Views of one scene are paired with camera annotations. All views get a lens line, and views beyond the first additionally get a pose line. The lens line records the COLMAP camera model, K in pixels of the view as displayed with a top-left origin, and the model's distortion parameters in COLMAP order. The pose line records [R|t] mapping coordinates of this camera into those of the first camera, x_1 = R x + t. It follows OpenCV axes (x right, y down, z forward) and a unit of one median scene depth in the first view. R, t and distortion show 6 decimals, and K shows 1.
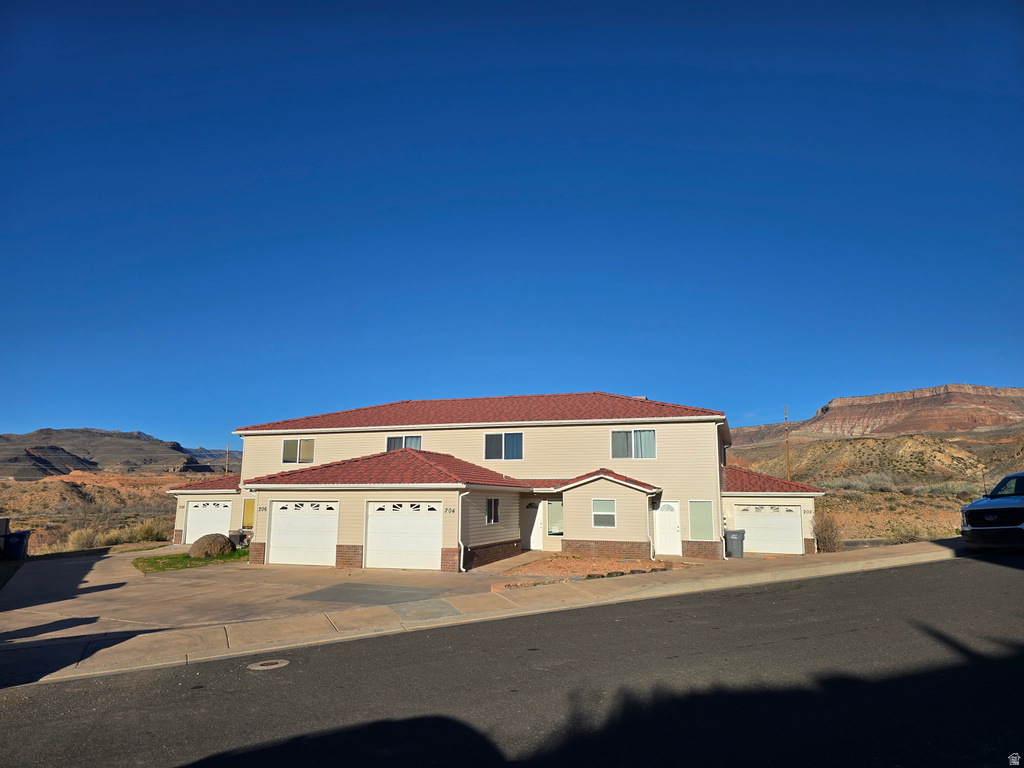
lens RADIAL K [[669.5, 0, 501.6], [0, 669.5, 385.2], [0, 0, 1]] dist [0.084890, -0.096892]
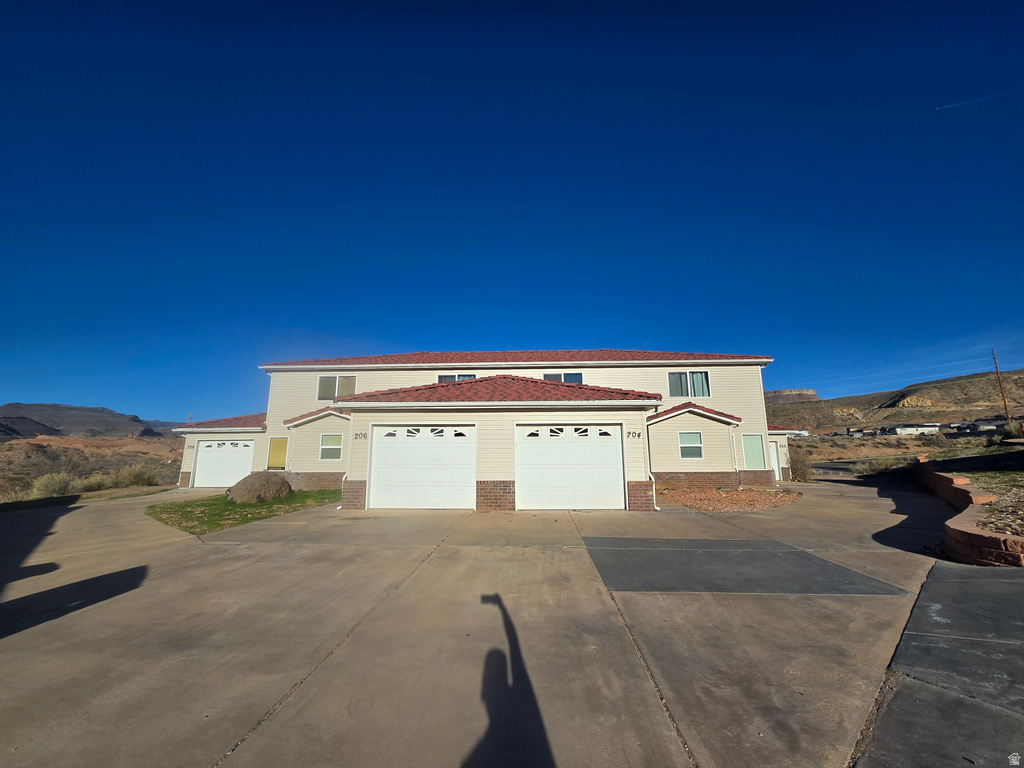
lens RADIAL K [[415.0, 0, 507.9], [0, 415.0, 373.2], [0, 0, 1]] dist [-0.003142, -0.000603]
pose [[0.959608, 0.045677, 0.277609, -0.292667], [-0.037860, 0.998723, -0.033458, 0.109937], [-0.278782, 0.021596, 0.960111, 0.457694]]
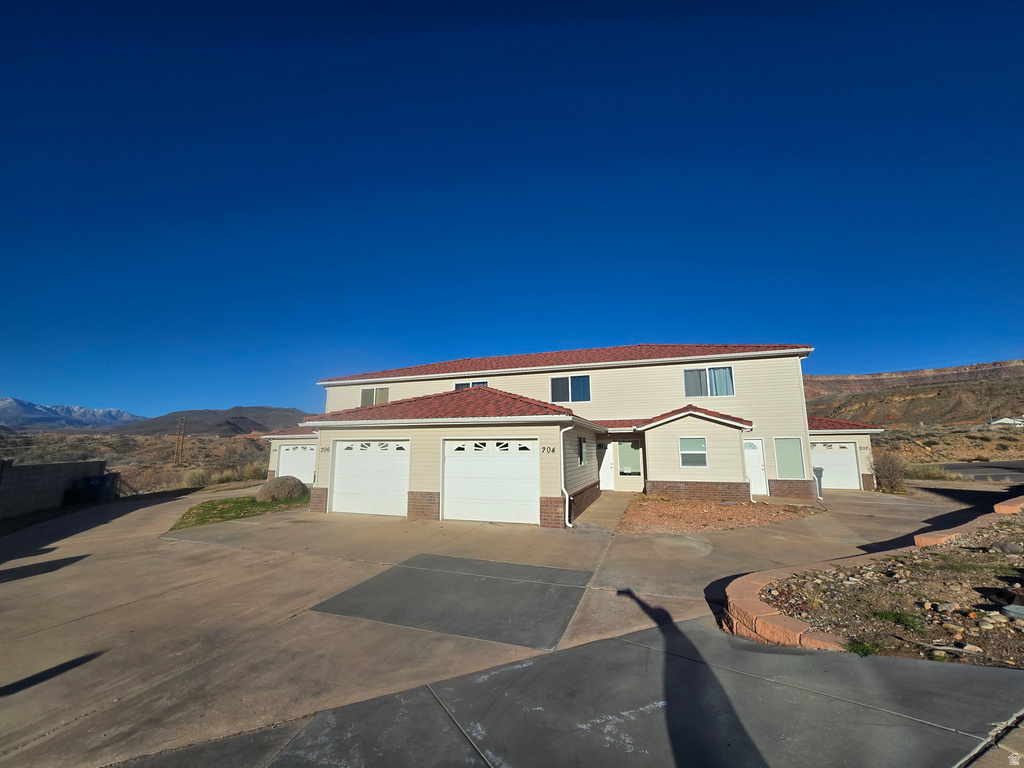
lens RADIAL K [[415.0, 0, 507.9], [0, 415.0, 373.2], [0, 0, 1]] dist [-0.003142, -0.000603]
pose [[0.999873, -0.011675, -0.010825, -0.096074], [0.011582, 0.999896, -0.008594, 0.081067], [0.010924, 0.008468, 0.999904, 0.412061]]
